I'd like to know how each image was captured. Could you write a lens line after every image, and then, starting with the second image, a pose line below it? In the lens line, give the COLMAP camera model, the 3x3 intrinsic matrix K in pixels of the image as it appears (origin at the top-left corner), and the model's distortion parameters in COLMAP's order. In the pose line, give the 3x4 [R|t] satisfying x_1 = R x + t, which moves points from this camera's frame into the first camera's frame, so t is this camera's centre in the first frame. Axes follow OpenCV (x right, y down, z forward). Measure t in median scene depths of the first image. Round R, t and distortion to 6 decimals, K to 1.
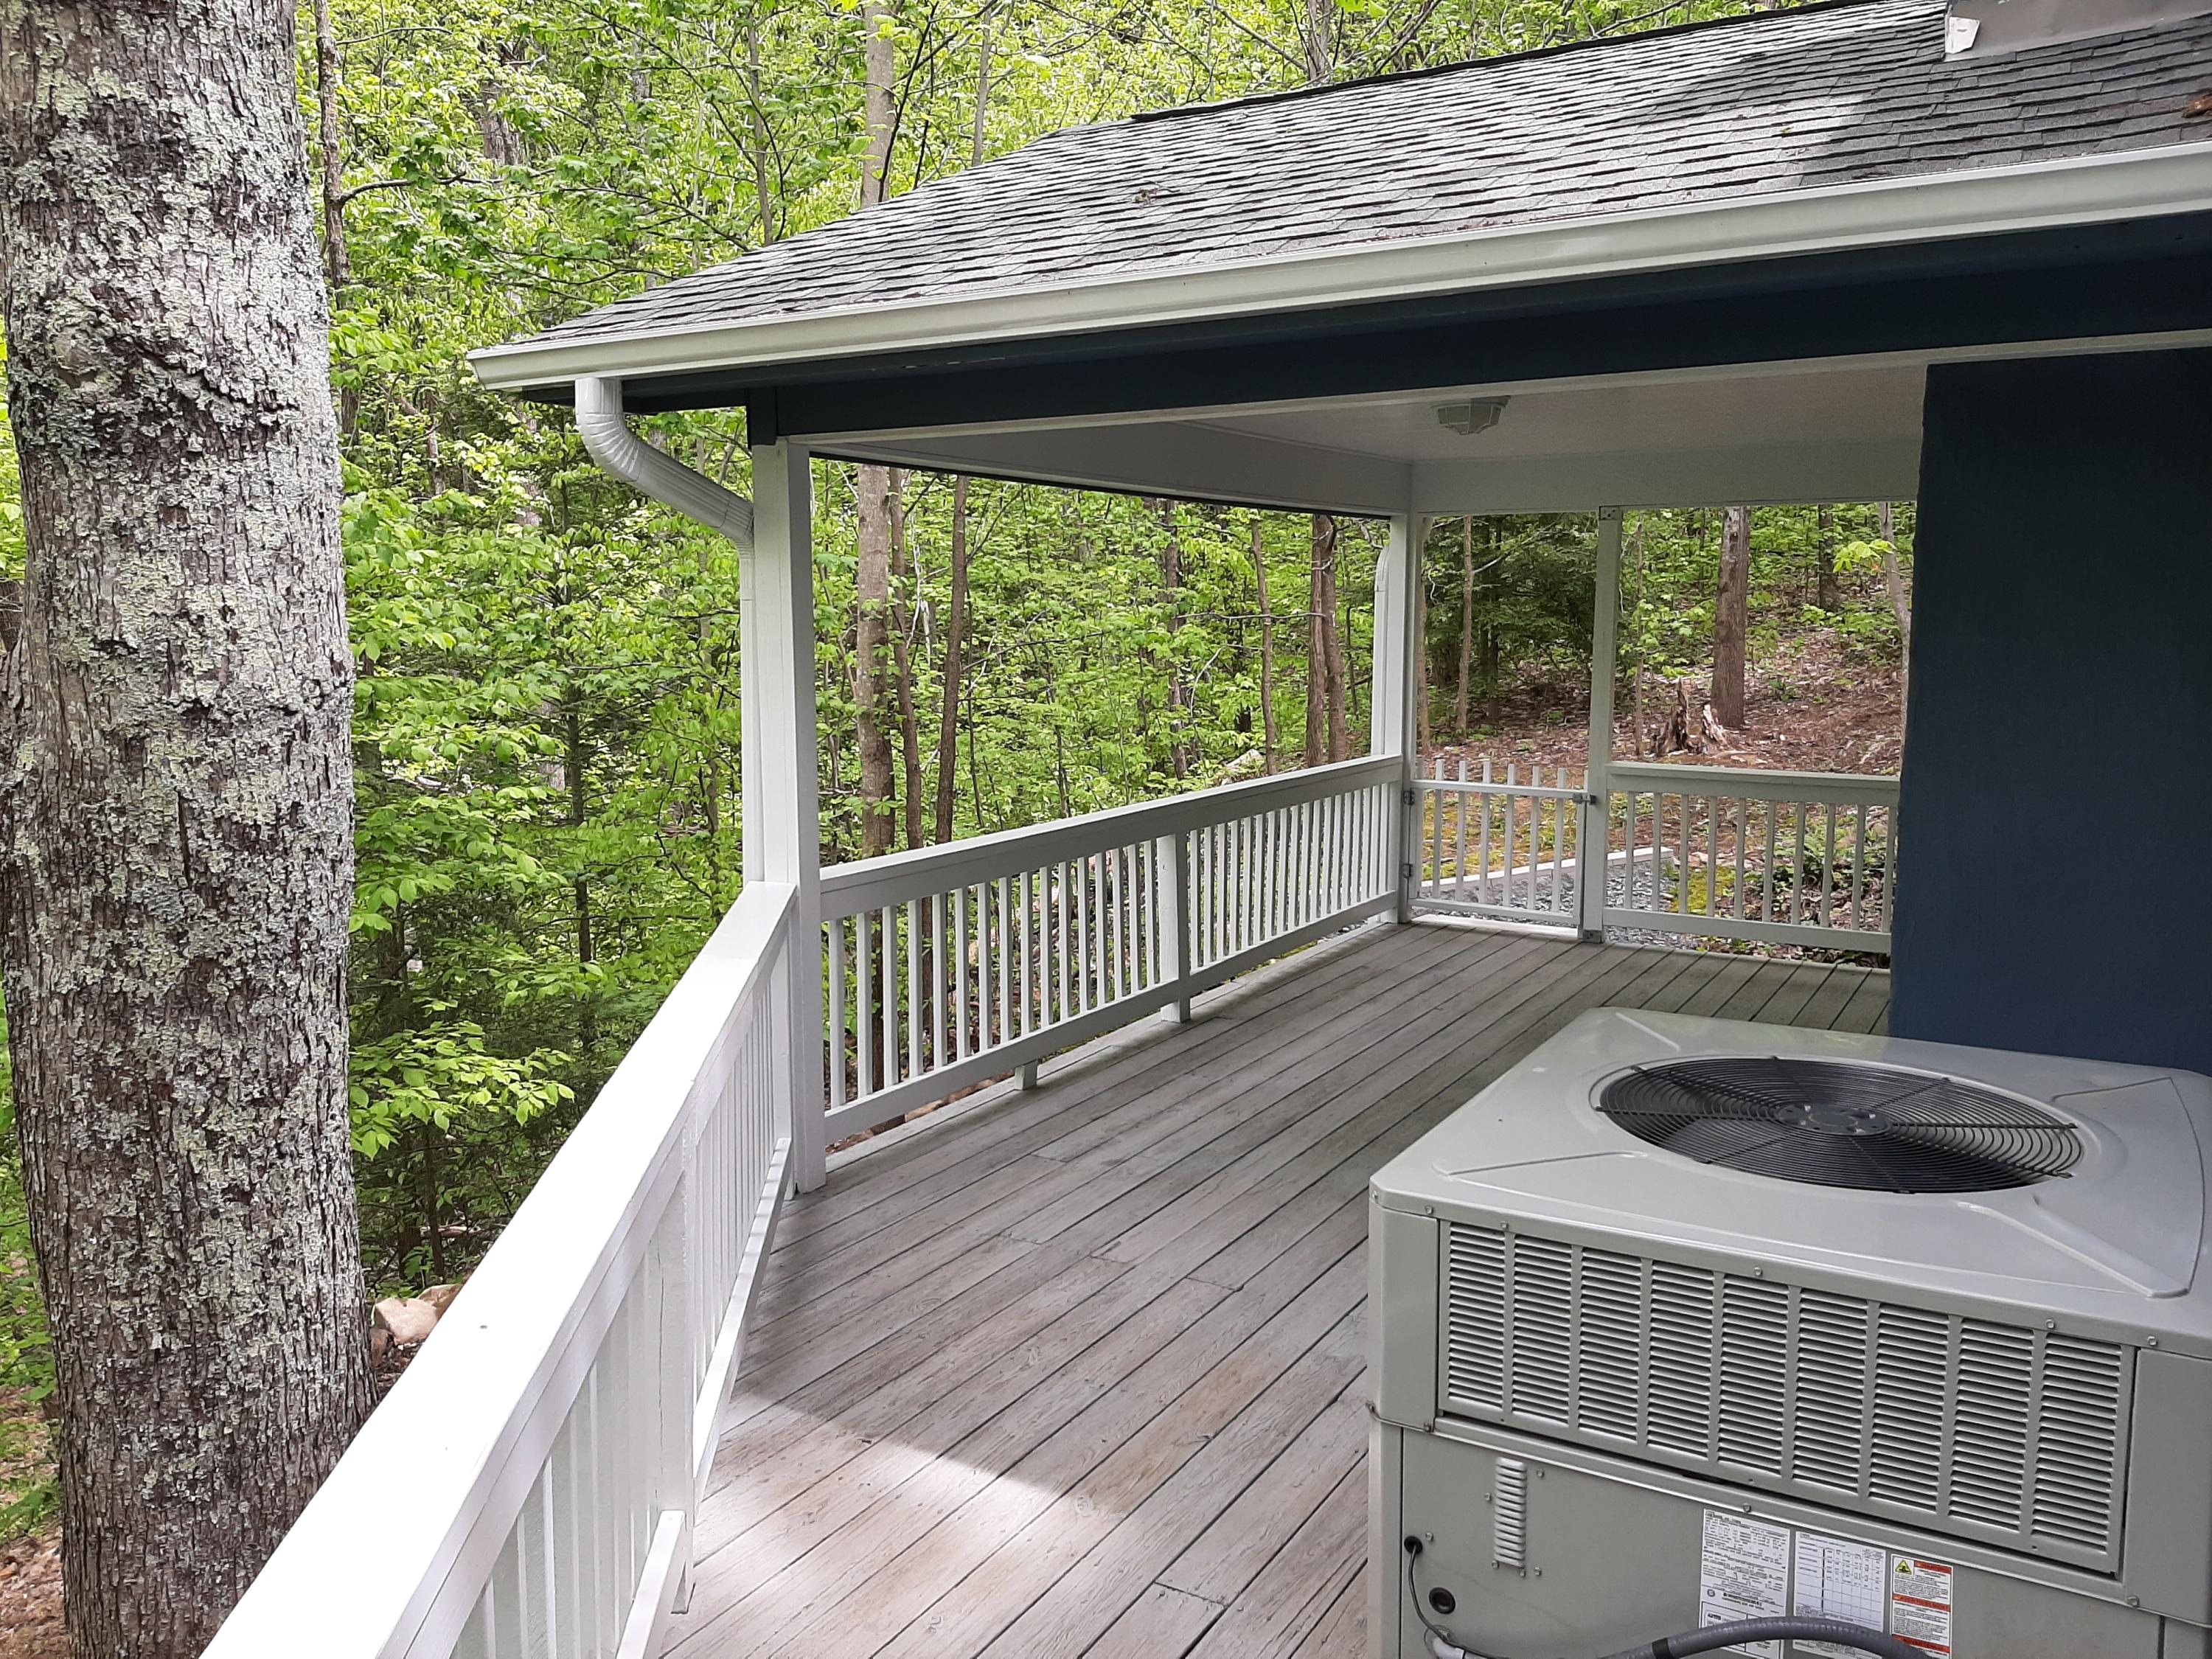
lens RADIAL K [[1720.3, 0, 1103.3], [0, 1720.3, 819.0], [0, 0, 1]] dist [0.051643, -0.098236]
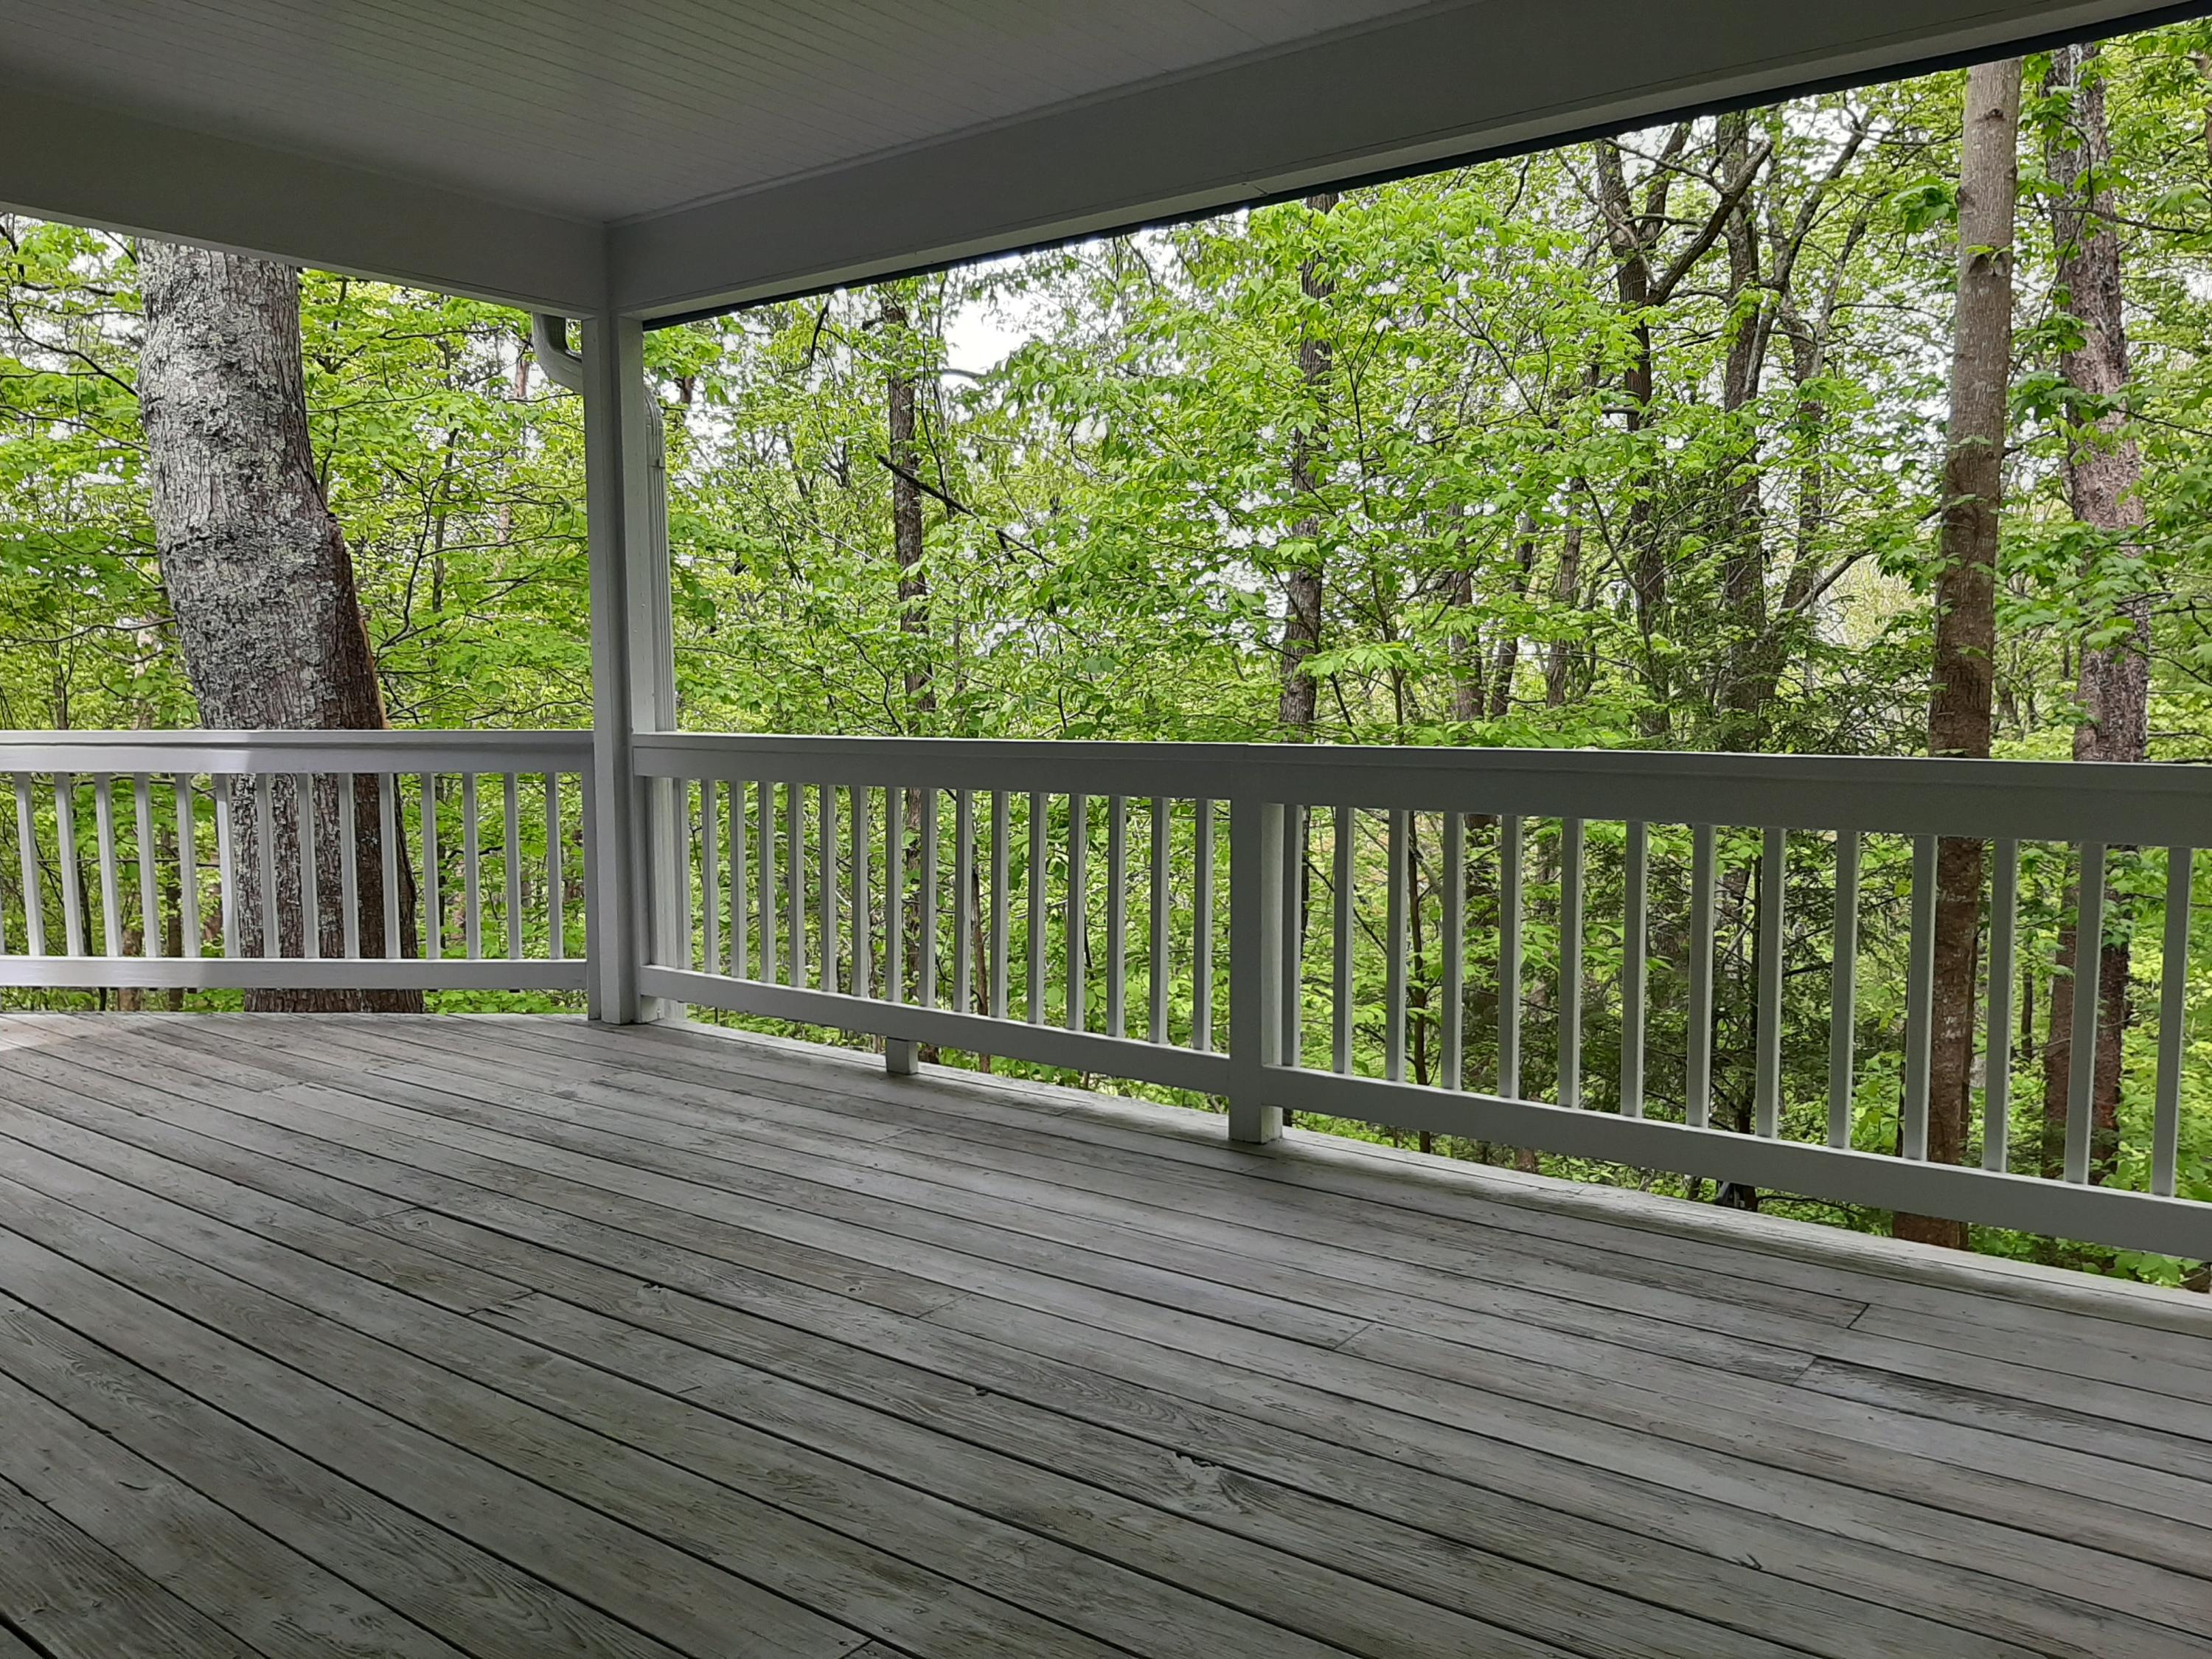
lens RADIAL K [[1720.3, 0, 1102.4], [0, 1720.3, 826.6], [0, 0, 1]] dist [0.051643, -0.098236]
pose [[-0.111070, 0.090748, -0.989661, 0.750576], [-0.119903, 0.987324, 0.103990, -0.048927], [0.986553, 0.130214, -0.098781, 1.228748]]
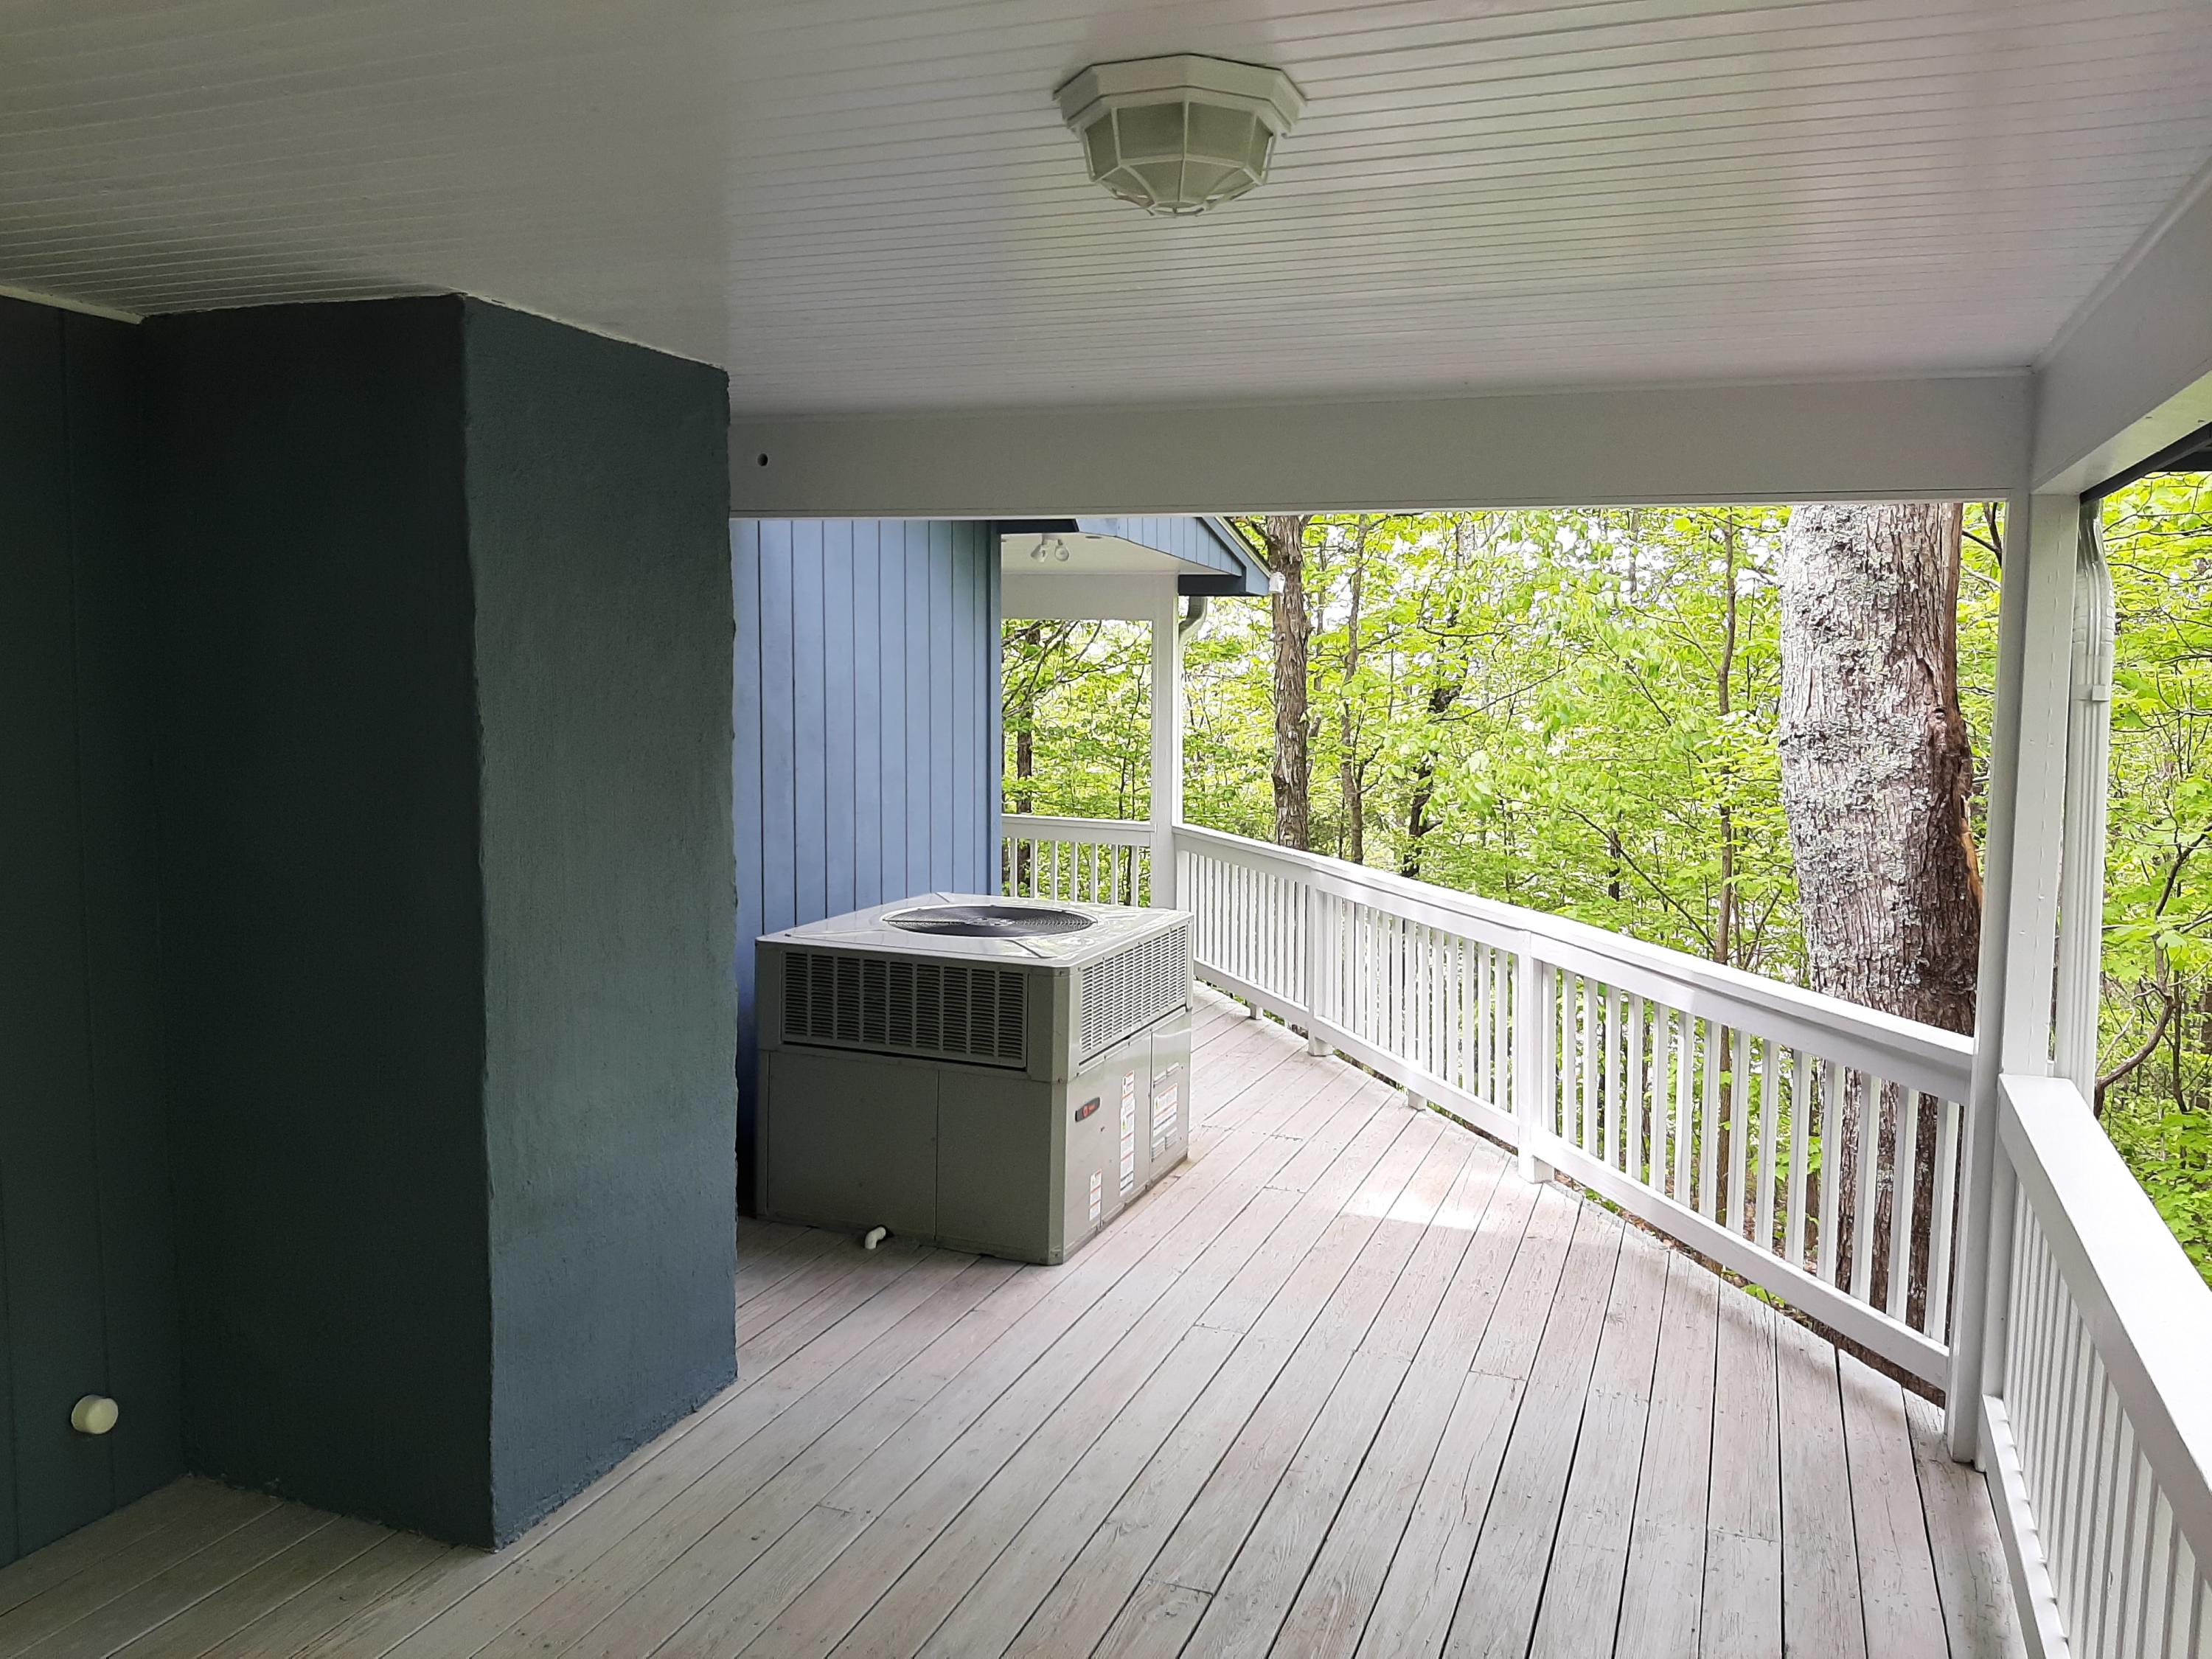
lens RADIAL K [[1720.3, 0, 1102.1], [0, 1720.3, 823.3], [0, 0, 1]] dist [0.051643, -0.098236]
pose [[-0.985972, 0.004696, -0.166843, 0.302094], [-0.032768, 0.974705, 0.221080, -0.199593], [0.163661, 0.223445, -0.960878, 1.437615]]
